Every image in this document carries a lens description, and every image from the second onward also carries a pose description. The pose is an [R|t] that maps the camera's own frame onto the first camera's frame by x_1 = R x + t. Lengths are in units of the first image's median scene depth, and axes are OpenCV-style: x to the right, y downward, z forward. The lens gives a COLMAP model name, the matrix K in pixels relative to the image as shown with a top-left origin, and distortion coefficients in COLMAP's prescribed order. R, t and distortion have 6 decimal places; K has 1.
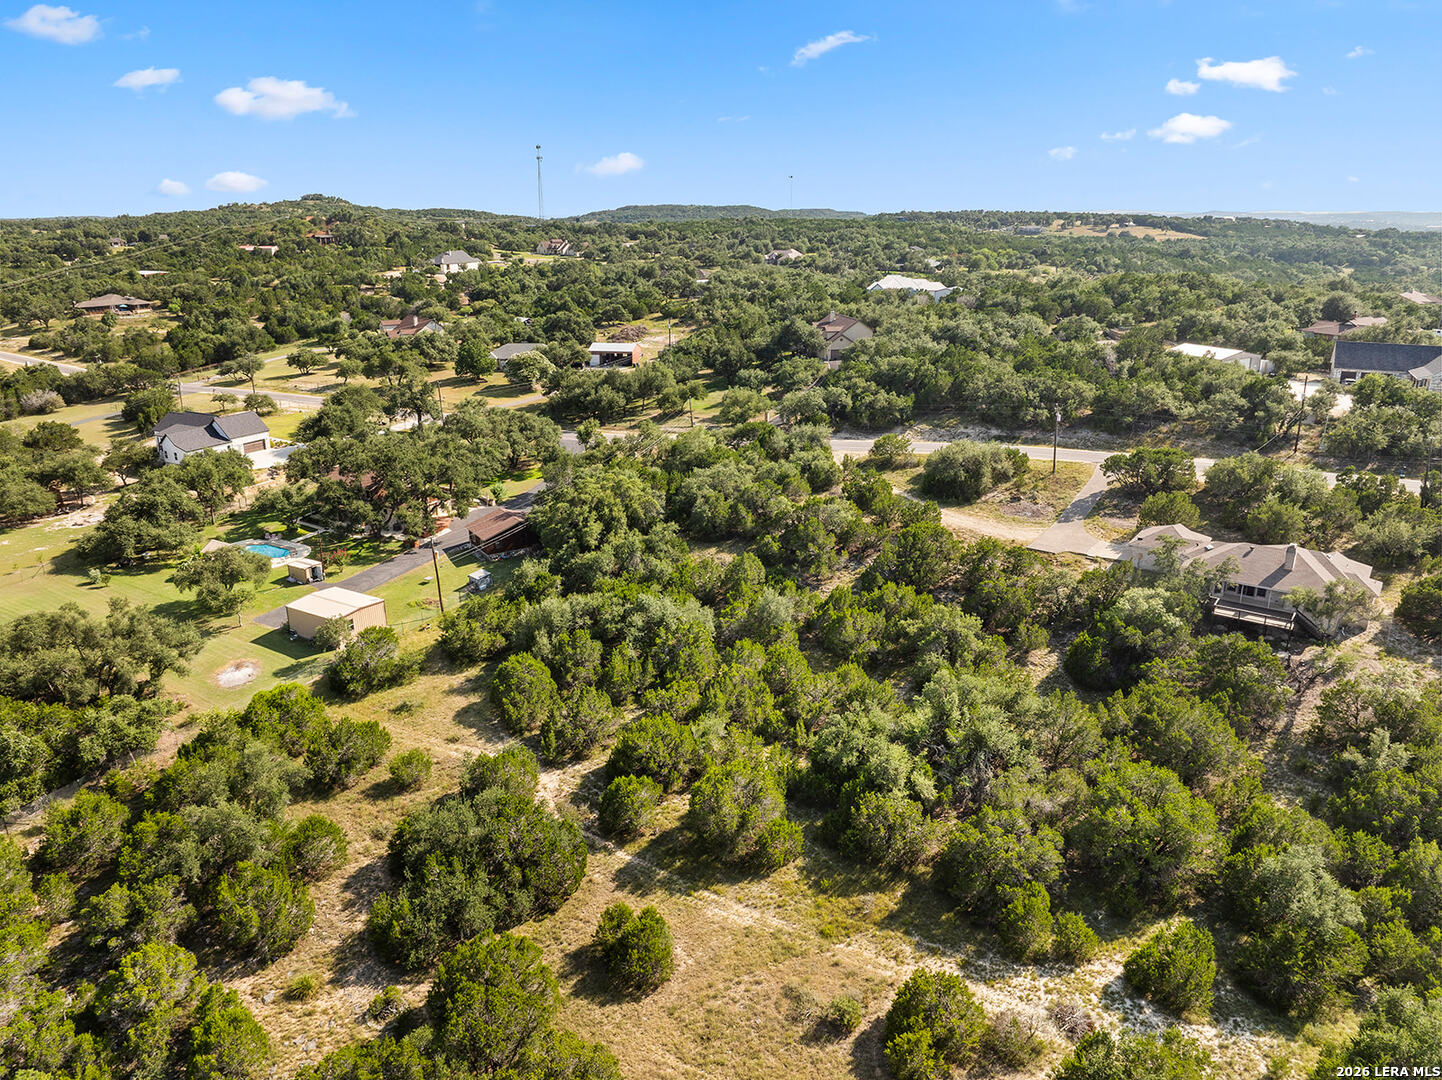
lens RADIAL K [[1019.0, 0, 721.0], [0, 1019.0, 540.0], [0, 0, 1]] dist [-0.050888, 0.019032]
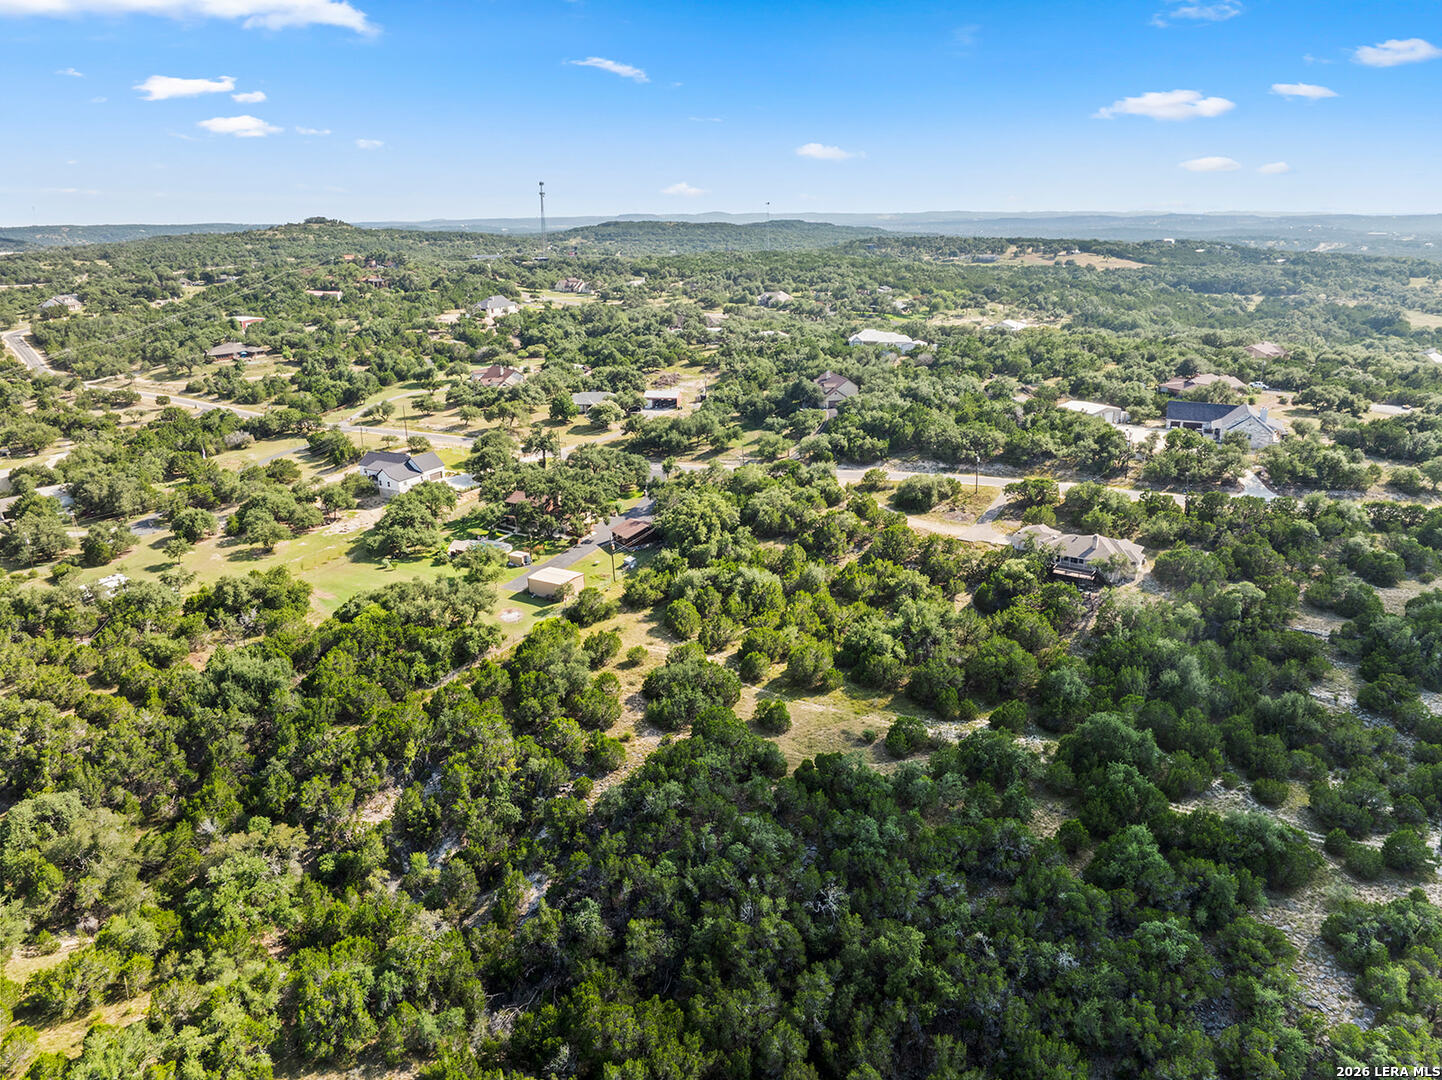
lens RADIAL K [[1016.0, 0, 721.0], [0, 1016.0, 540.0], [0, 0, 1]] dist [-0.037138, -0.005059]
pose [[0.999509, -0.011057, 0.029326, -0.147854], [0.011077, 0.999939, -0.000530, 0.006029], [-0.029318, 0.000855, 0.999570, -0.700023]]
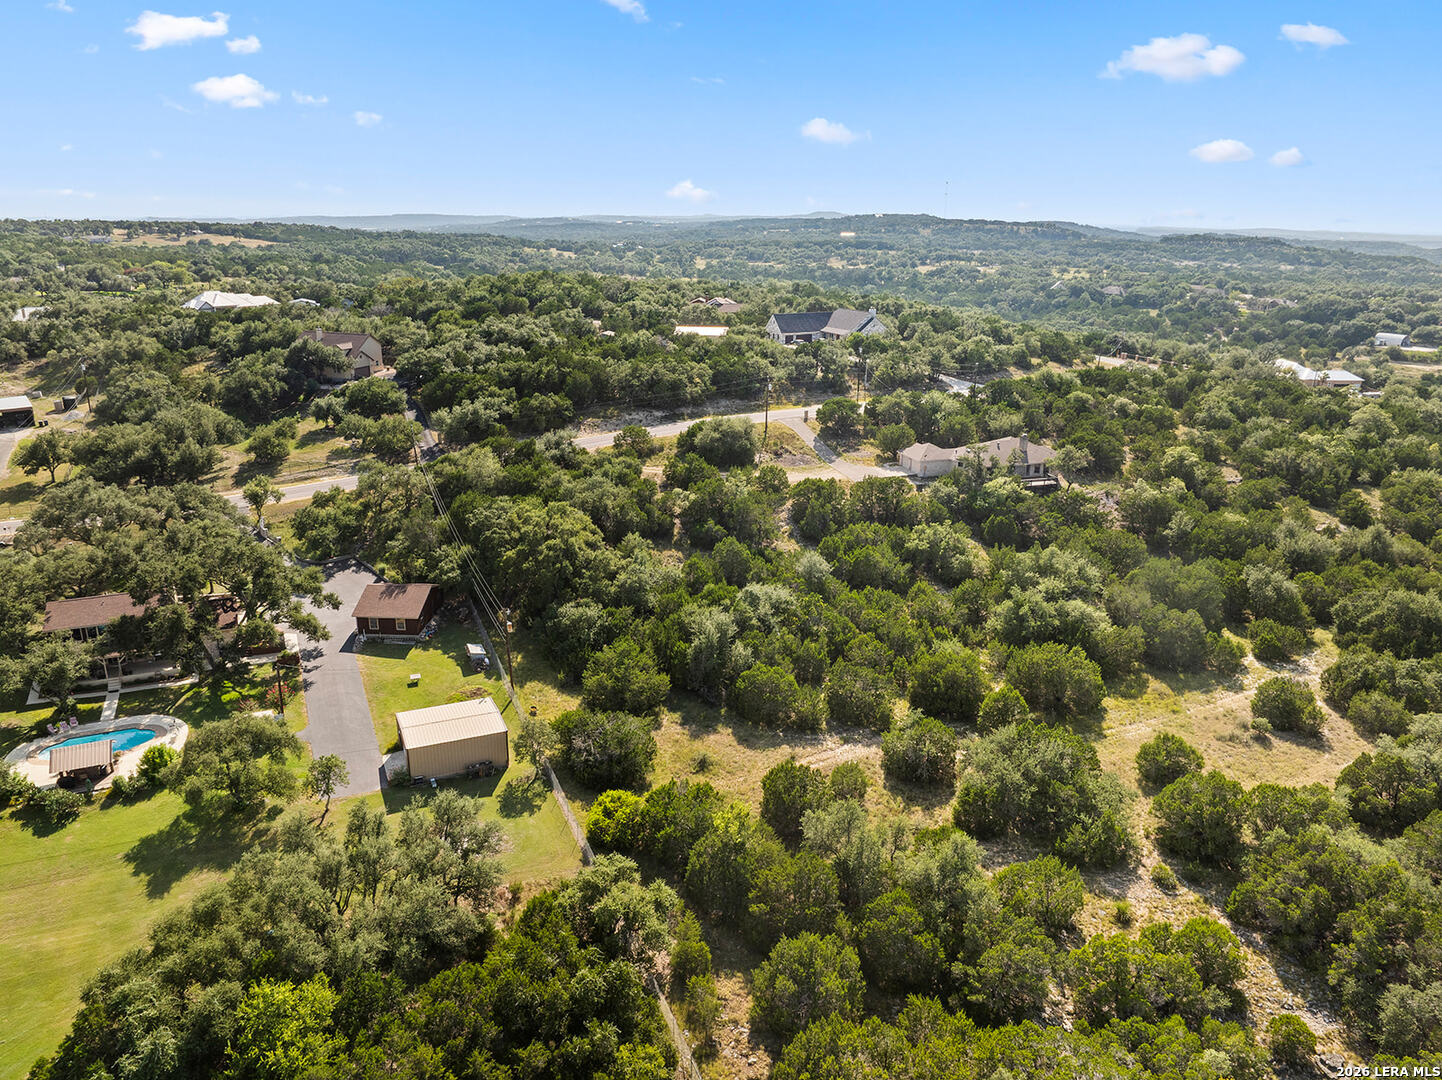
lens RADIAL K [[1019.0, 0, 721.0], [0, 1019.0, 540.0], [0, 0, 1]] dist [-0.050888, 0.019032]
pose [[0.584421, -0.236188, 0.776316, -0.804816], [0.240550, 0.964126, 0.112239, -0.105587], [-0.774976, 0.121148, 0.620271, 0.331663]]
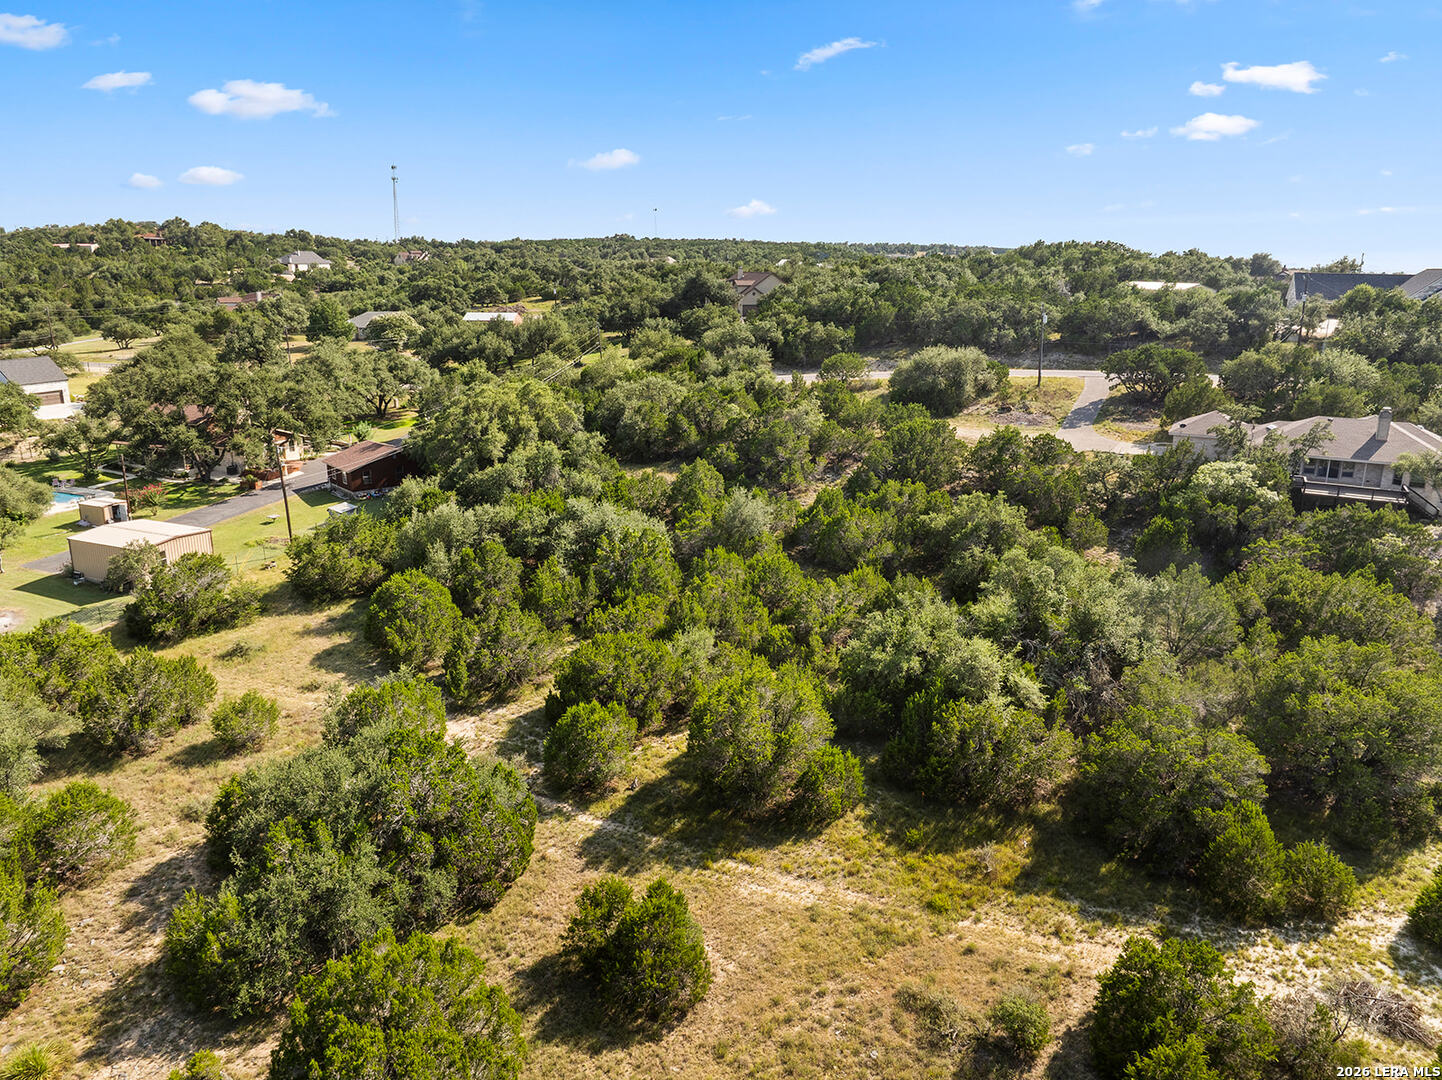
lens RADIAL K [[1024.2, 0, 721.3], [0, 1024.2, 533.4], [0, 0, 1]] dist [-0.068250, 0.046250]
pose [[0.990791, -0.022307, 0.133551, -0.062778], [0.029603, 0.998161, -0.052900, 0.109288], [-0.132125, 0.056367, 0.989629, 0.223216]]
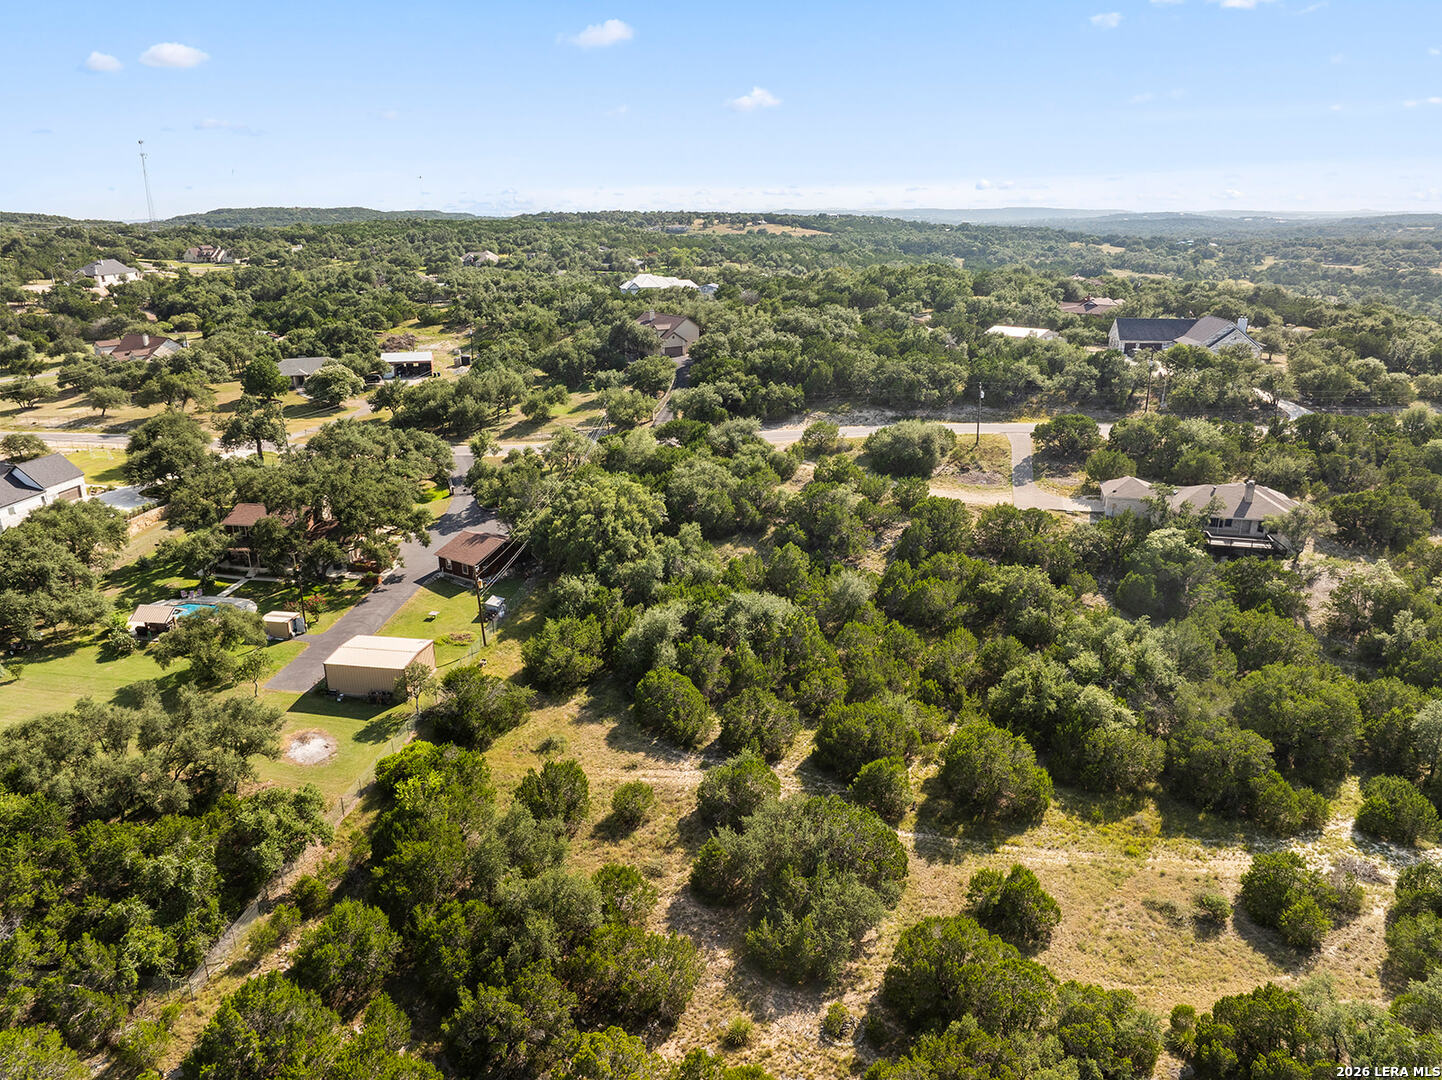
lens RADIAL K [[1019.0, 0, 721.0], [0, 1019.0, 540.0], [0, 0, 1]] dist [-0.050888, 0.019032]
pose [[0.928170, -0.112411, 0.354774, -0.395460], [0.112779, 0.993425, 0.019713, -0.017592], [-0.354657, 0.021714, 0.934744, 0.063520]]
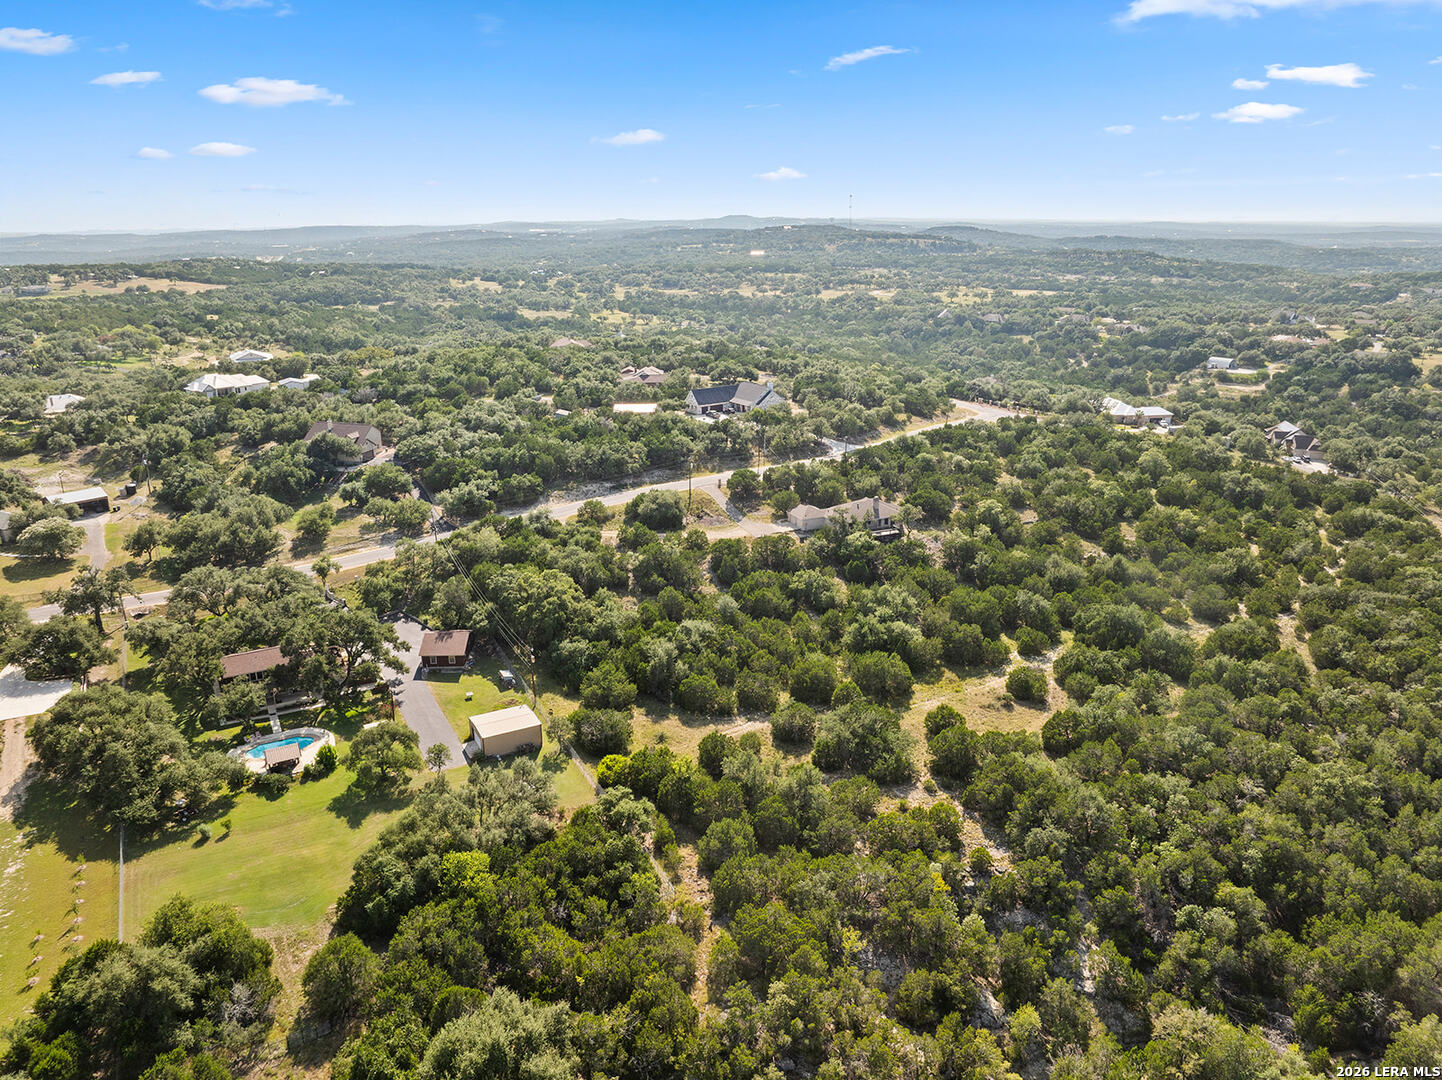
lens RADIAL K [[1016.0, 0, 721.0], [0, 1016.0, 540.0], [0, 0, 1]] dist [-0.037138, -0.005059]
pose [[0.515645, -0.258491, 0.816880, -1.174324], [0.271590, 0.953551, 0.130301, -0.234319], [-0.812618, 0.154667, 0.561898, 0.041419]]
